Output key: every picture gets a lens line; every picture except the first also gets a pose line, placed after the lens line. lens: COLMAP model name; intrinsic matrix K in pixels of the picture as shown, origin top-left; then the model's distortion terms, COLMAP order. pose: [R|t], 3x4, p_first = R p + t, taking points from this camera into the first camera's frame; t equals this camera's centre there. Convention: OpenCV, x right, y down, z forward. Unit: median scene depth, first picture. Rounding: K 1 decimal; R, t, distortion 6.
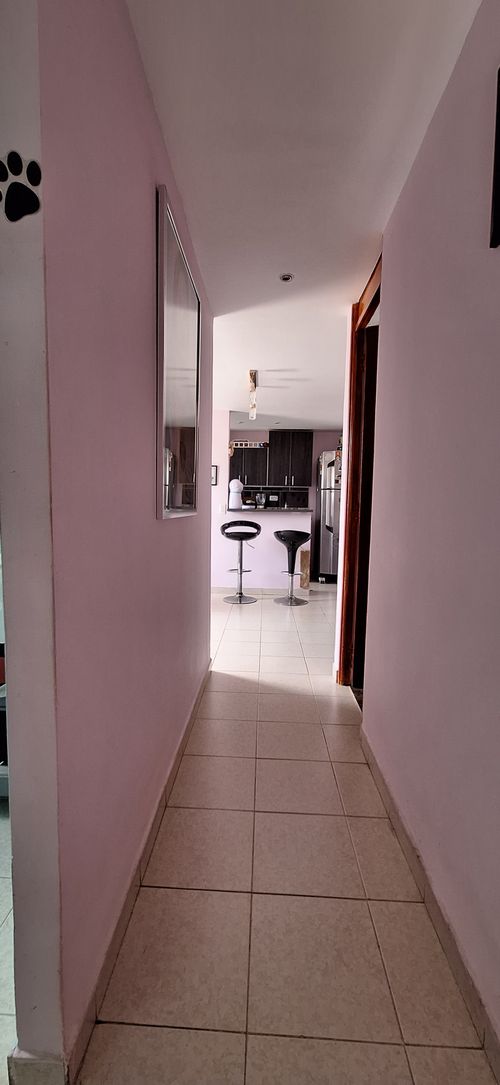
lens RADIAL K [[430.7, 0, 245.4], [0, 430.7, 549.2], [0, 0, 1]] dist [-0.001317, -0.000213]
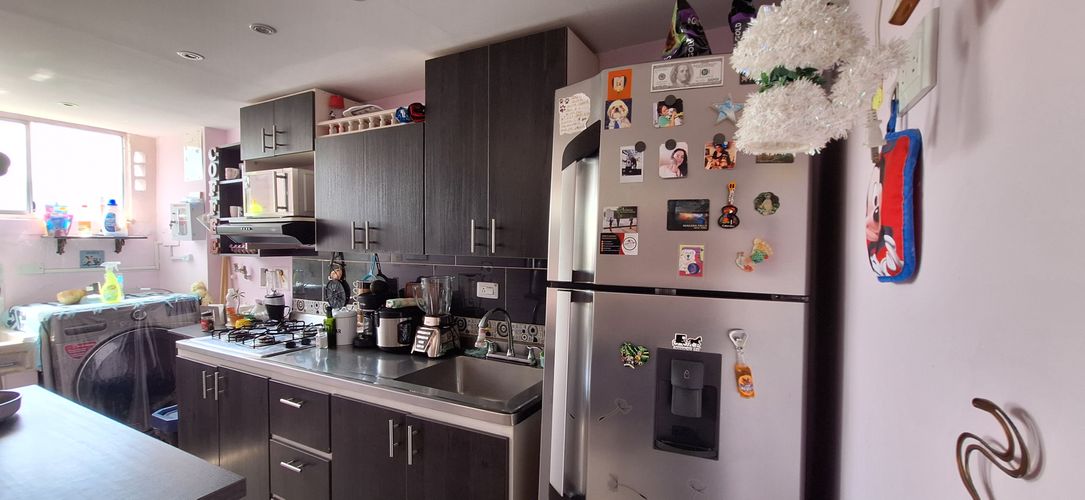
lens RADIAL K [[430.7, 0, 548.4], [0, 430.7, 255.7], [0, 0, 1]] dist [-0.001317, -0.000213]
pose [[0.911259, 0.003638, -0.411817, 0.259556], [-0.031877, 0.997584, -0.061724, -0.140921], [0.410598, 0.069374, 0.909174, 0.833046]]
